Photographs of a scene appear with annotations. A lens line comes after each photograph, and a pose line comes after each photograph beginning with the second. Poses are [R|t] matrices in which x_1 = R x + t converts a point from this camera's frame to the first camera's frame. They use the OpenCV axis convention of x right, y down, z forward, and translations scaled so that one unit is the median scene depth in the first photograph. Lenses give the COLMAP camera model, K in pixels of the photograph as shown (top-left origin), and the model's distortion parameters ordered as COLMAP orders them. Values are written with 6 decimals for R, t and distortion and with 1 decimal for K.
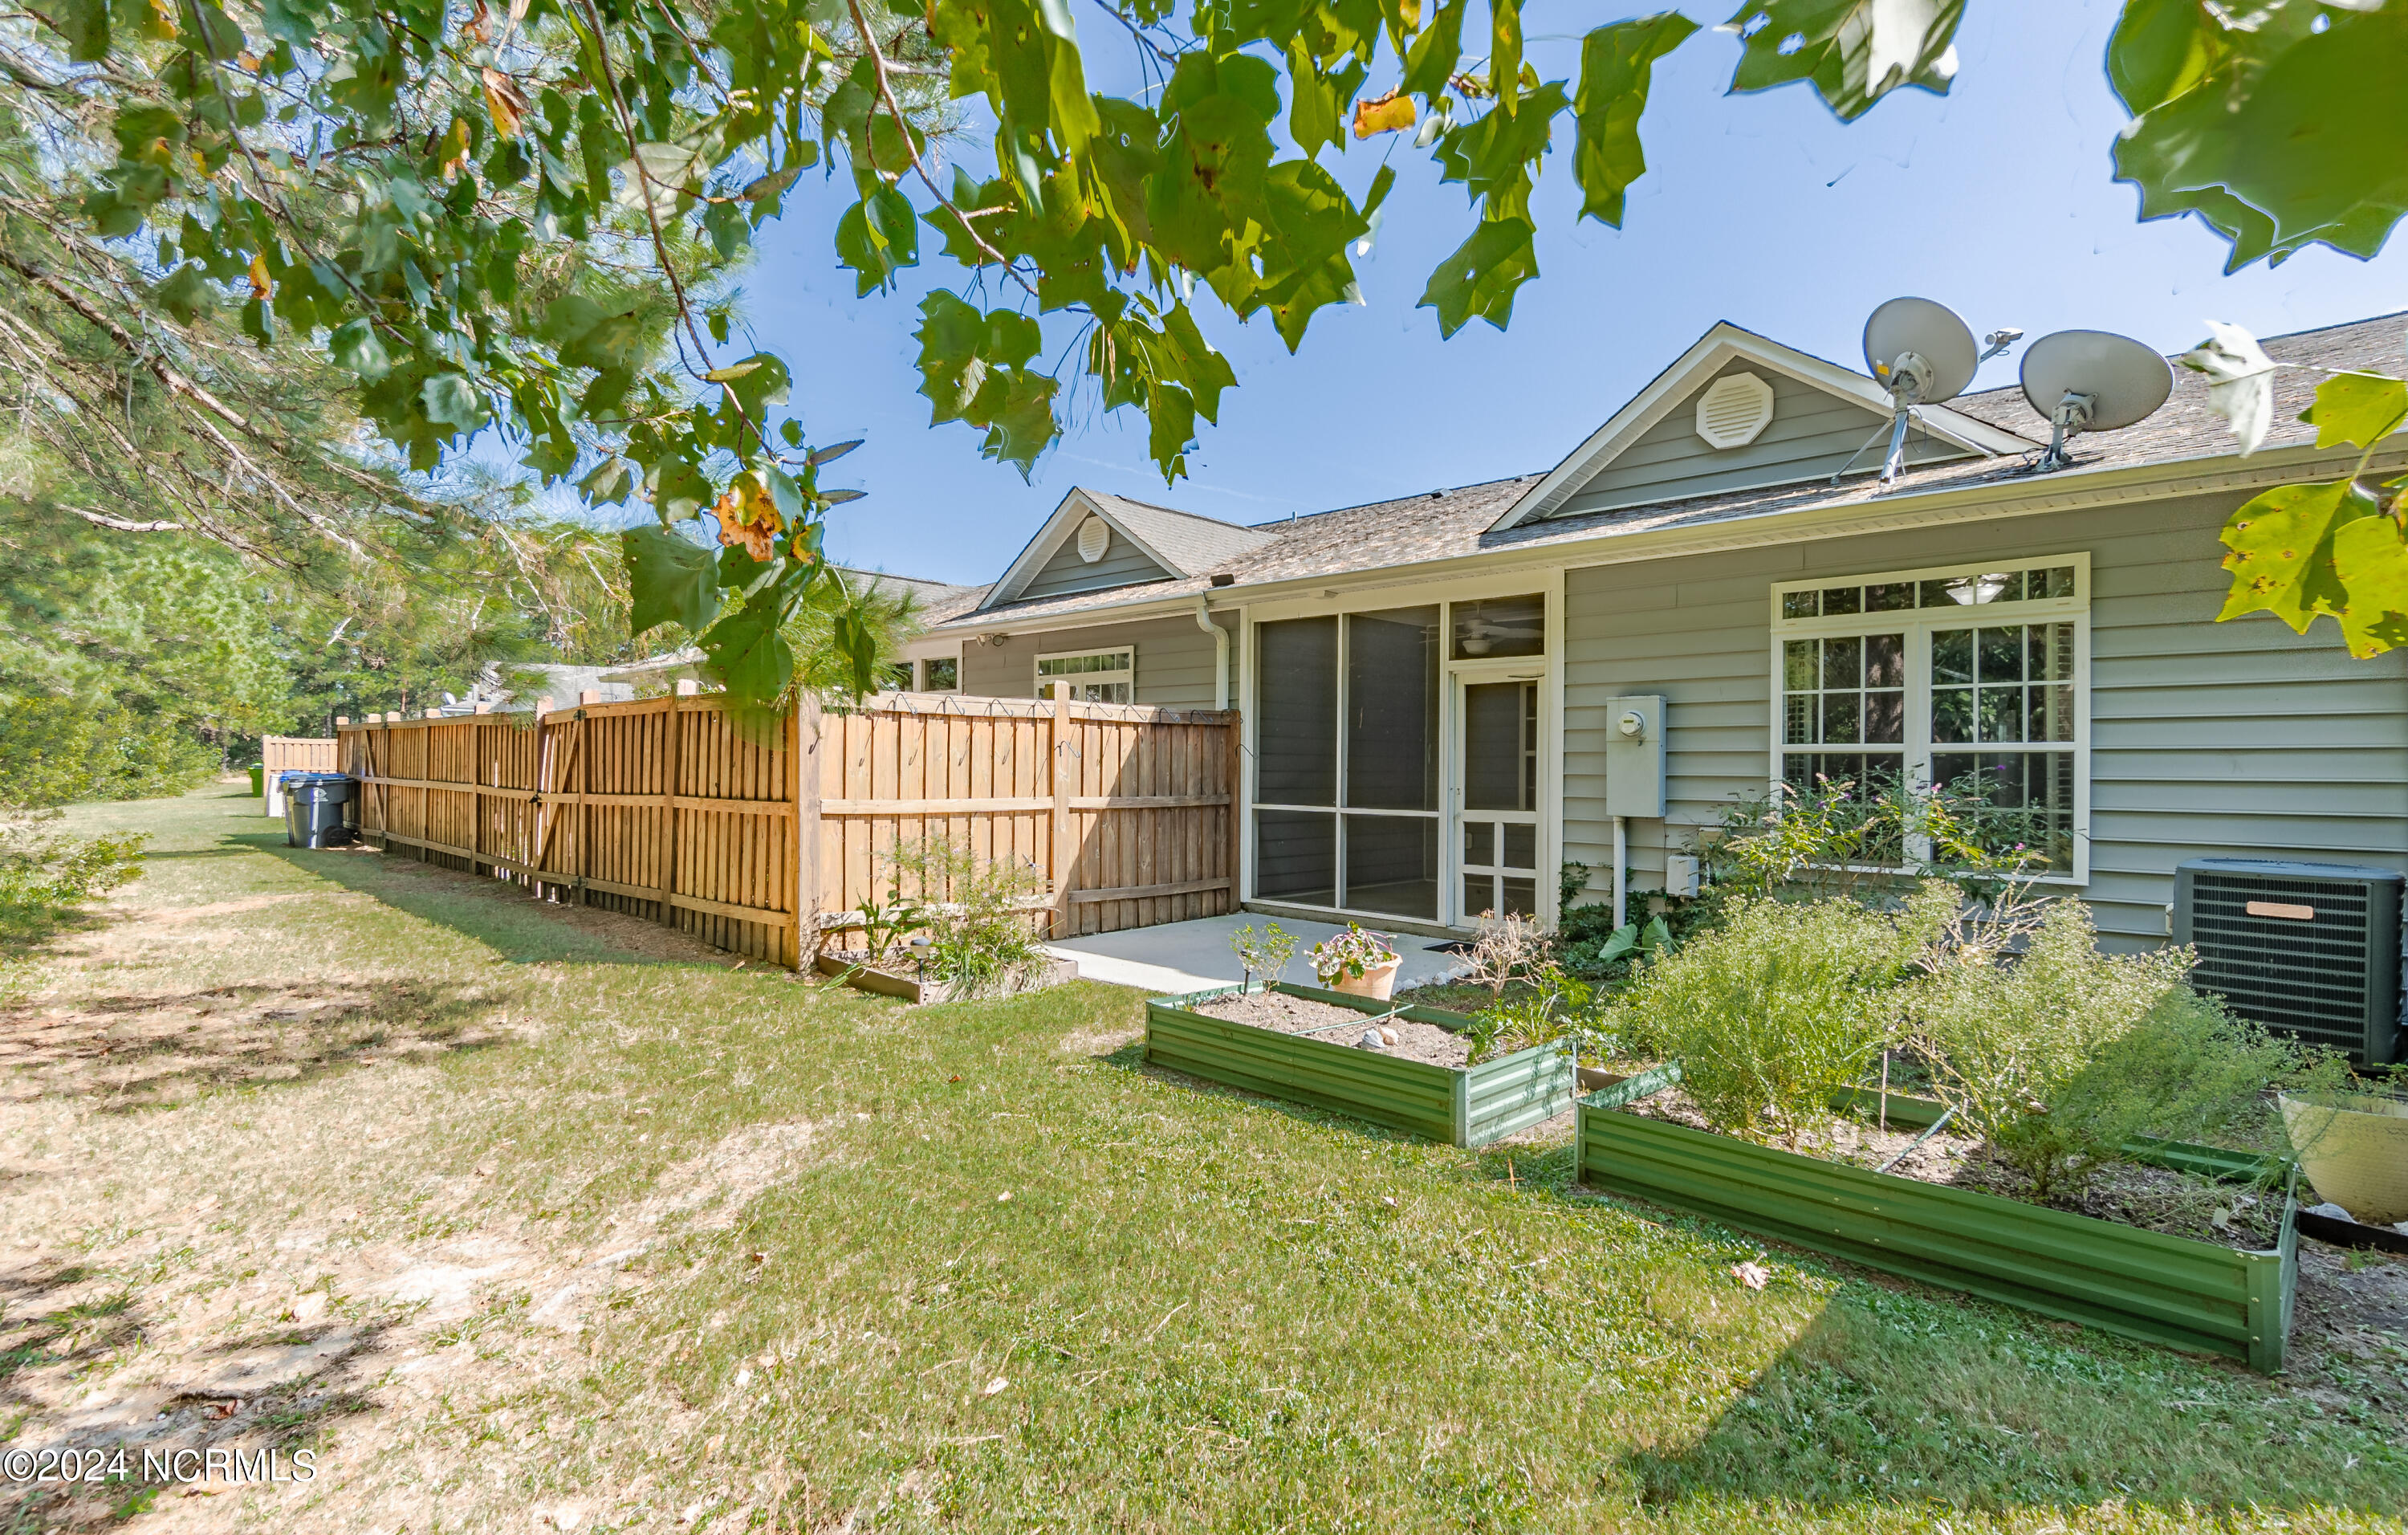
lens RADIAL K [[1143.9, 0, 1204.0], [0, 1143.9, 767.5], [0, 0, 1]] dist [0.000728, 0.000051]
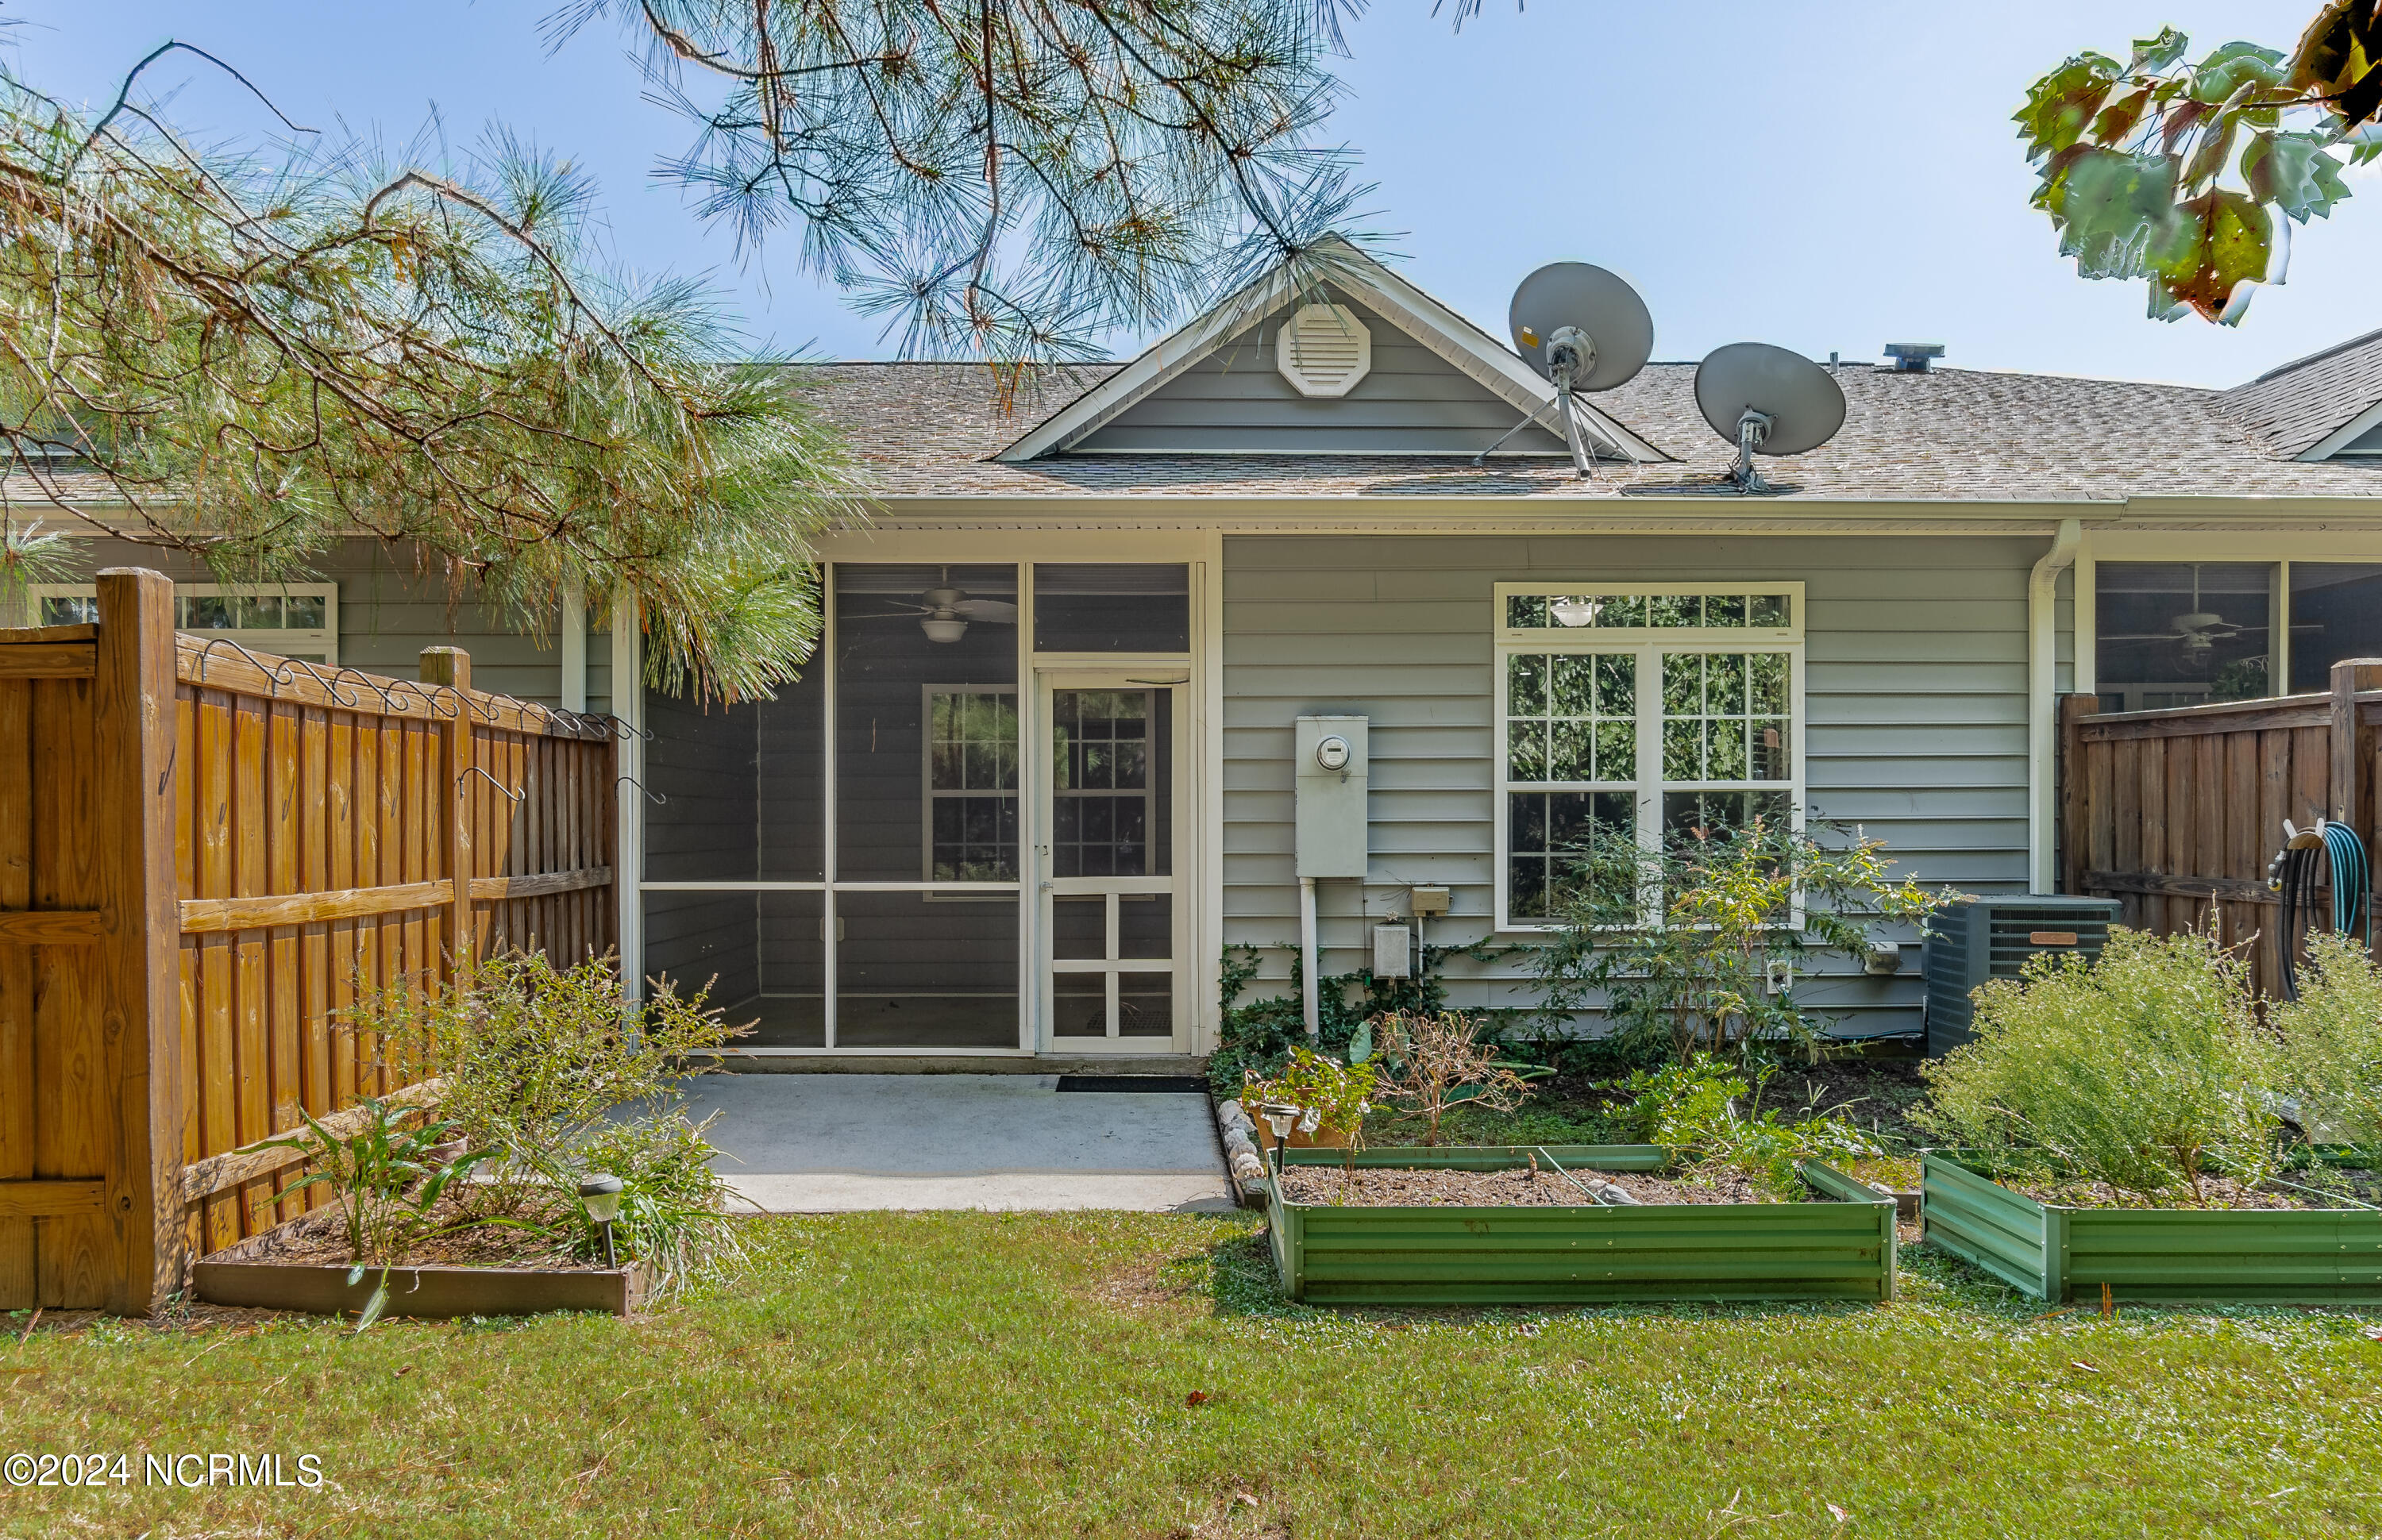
lens RADIAL K [[1716.3, 0, 1187.6], [0, 1716.3, 837.9], [0, 0, 1]] dist [-0.000304, 0.001217]
pose [[0.712425, -0.018569, 0.701502, -0.460041], [0.009951, 0.999817, 0.016360, -0.002005], [-0.701677, -0.004674, 0.712479, 0.256890]]
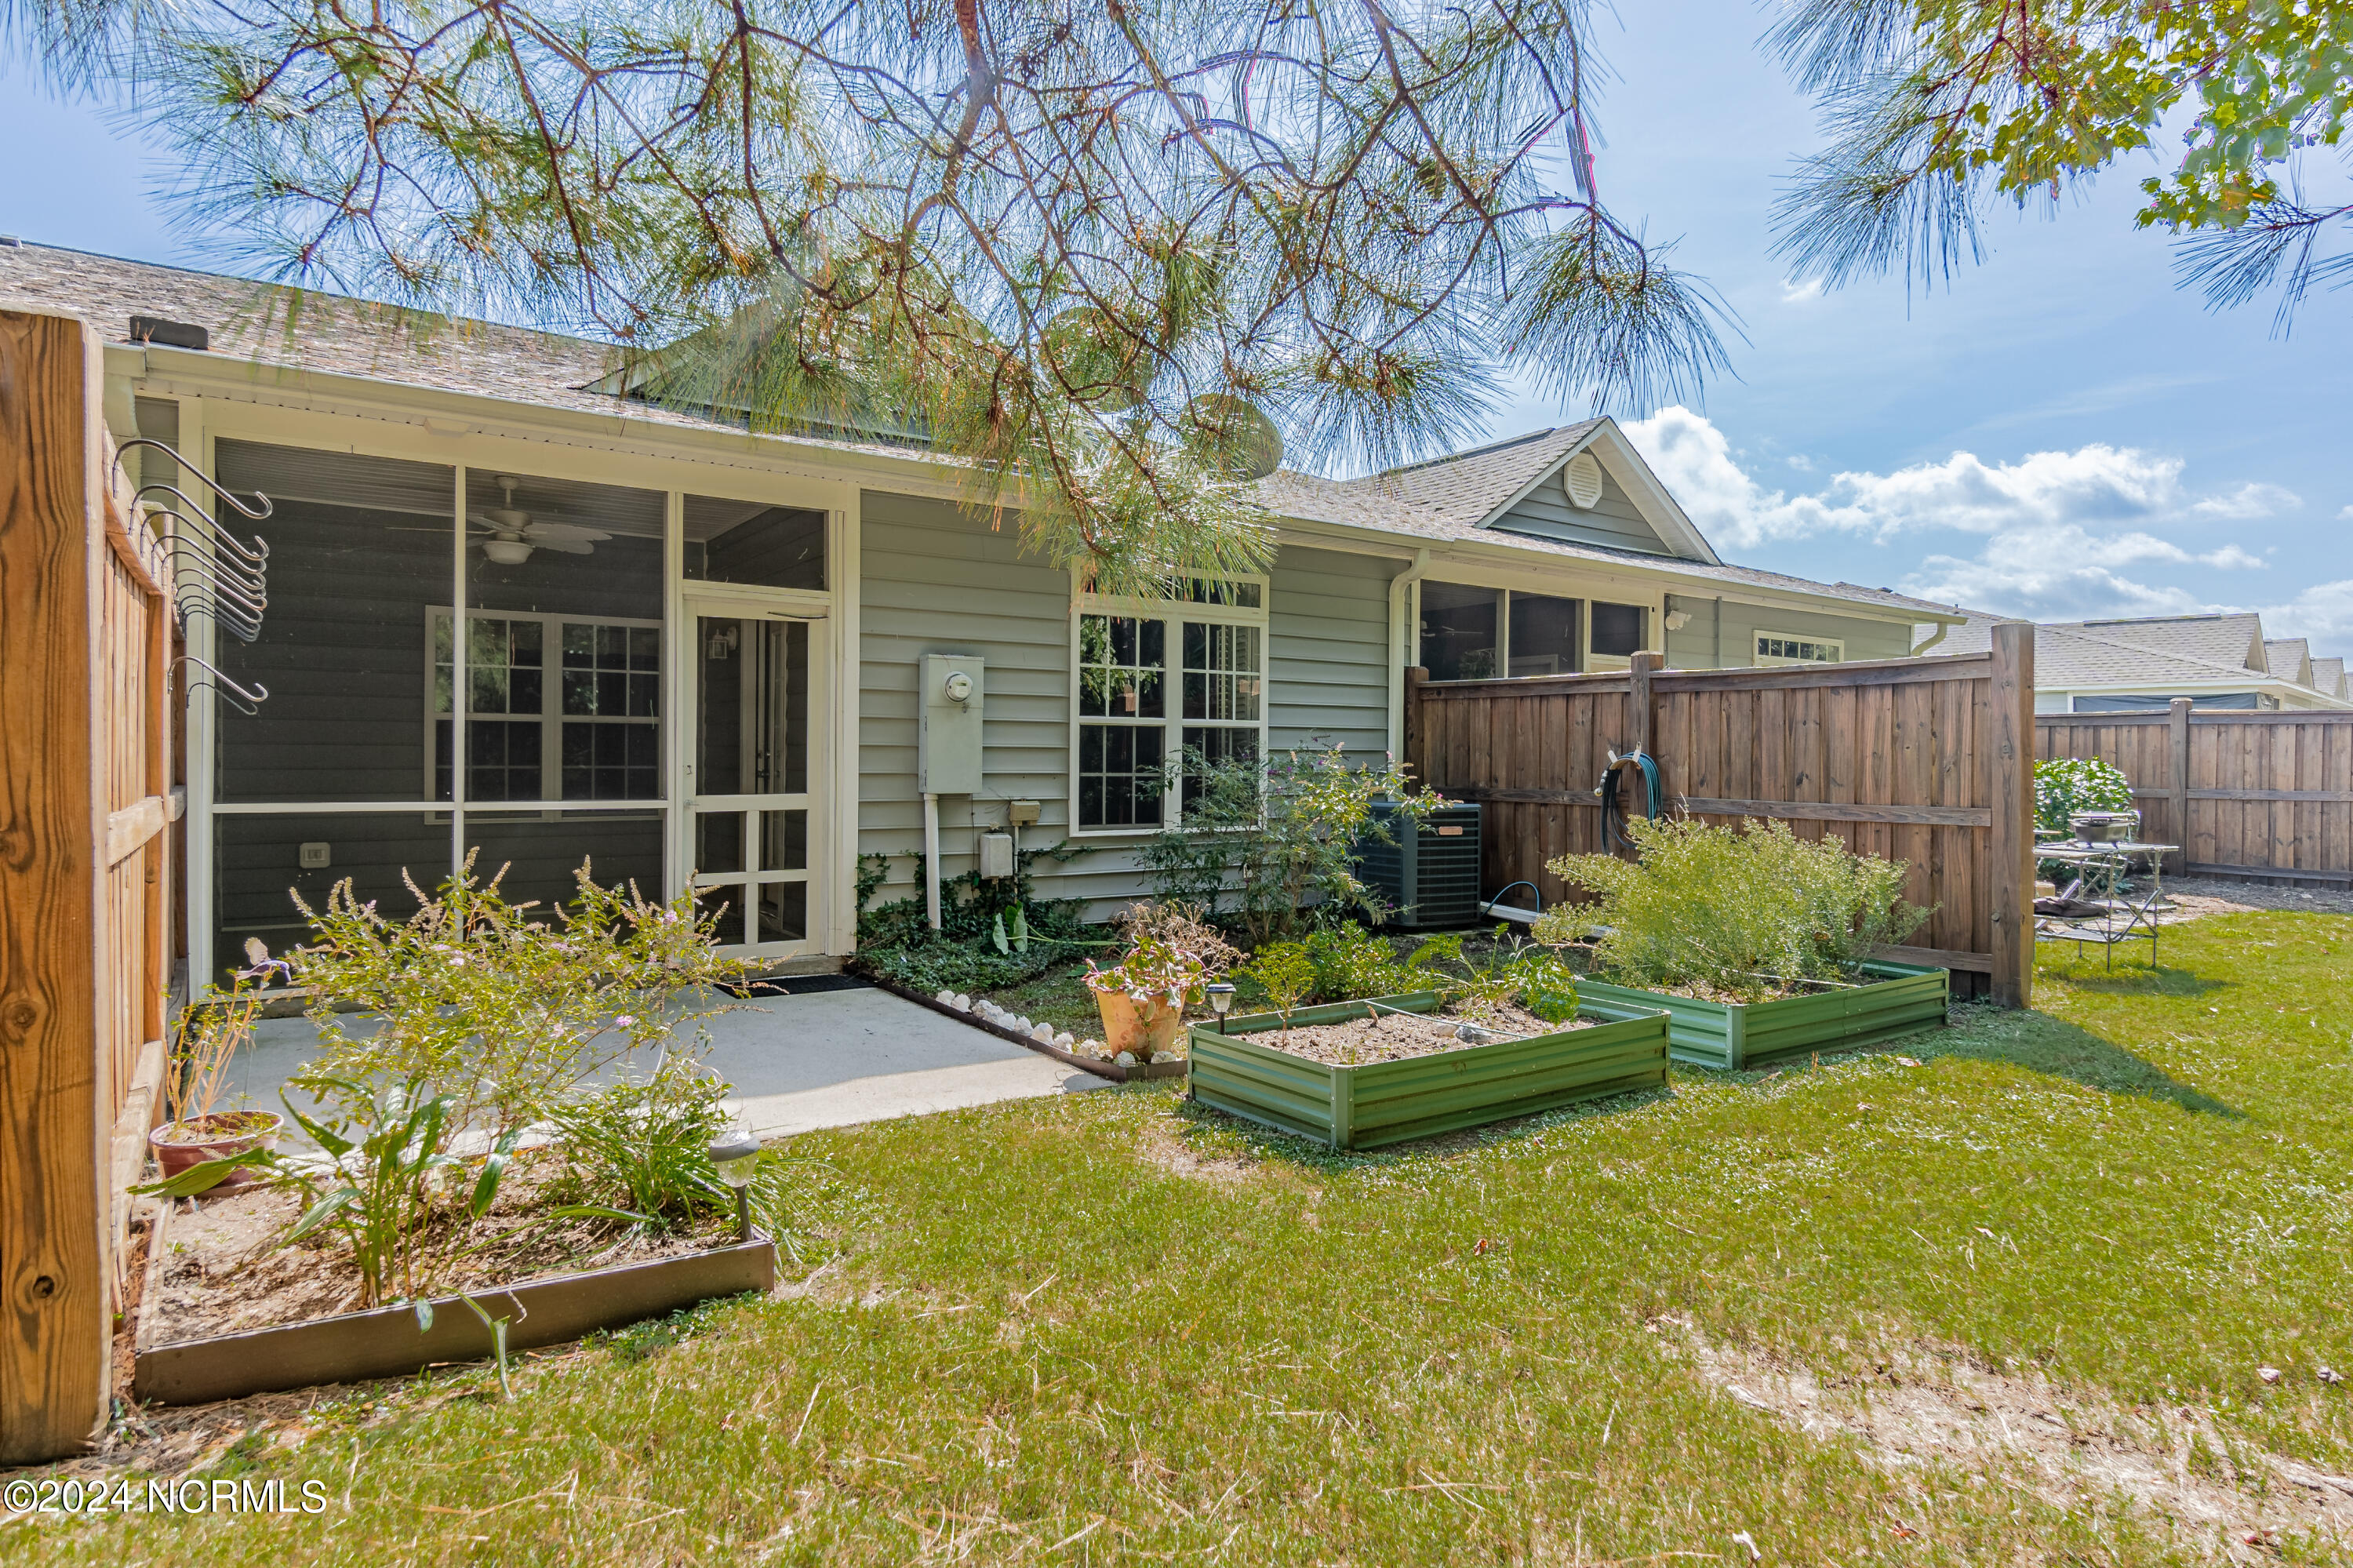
lens RADIAL K [[1291.4, 0, 1177.0], [0, 1291.4, 770.7], [0, 0, 1]] dist [0.002298, 0.000313]
pose [[0.203923, -0.014960, 0.978873, -0.533142], [-0.002979, 0.999869, 0.015902, 0.008937], [-0.978982, -0.006158, 0.203851, 0.607965]]
